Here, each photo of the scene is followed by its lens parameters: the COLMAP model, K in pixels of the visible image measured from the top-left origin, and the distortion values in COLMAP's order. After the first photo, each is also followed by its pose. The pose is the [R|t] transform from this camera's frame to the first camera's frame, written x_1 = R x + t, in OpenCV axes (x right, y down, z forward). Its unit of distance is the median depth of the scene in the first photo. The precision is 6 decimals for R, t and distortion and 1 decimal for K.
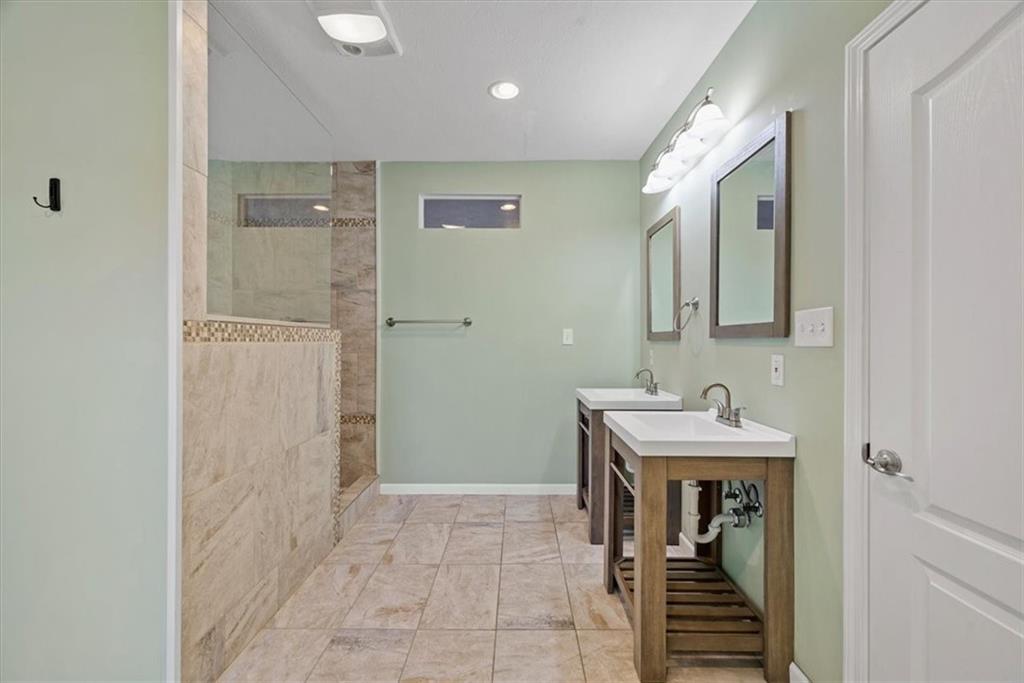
lens RADIAL K [[410.6, 0, 513.6], [0, 410.6, 340.6], [0, 0, 1]] dist [-0.000384, -0.000281]
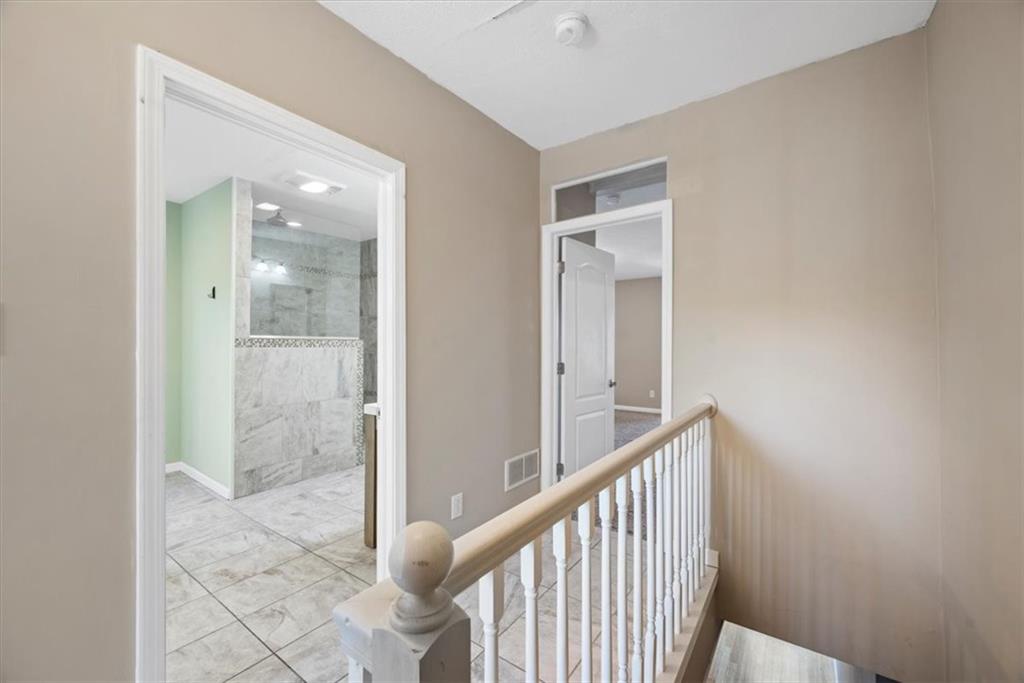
lens RADIAL K [[410.6, 0, 518.5], [0, 410.6, 341.8], [0, 0, 1]] dist [-0.000384, -0.000281]
pose [[0.817615, -0.003539, -0.575755, 1.723582], [-0.001192, 0.999969, -0.007839, -0.010867], [0.575765, 0.007096, 0.817585, -0.046336]]
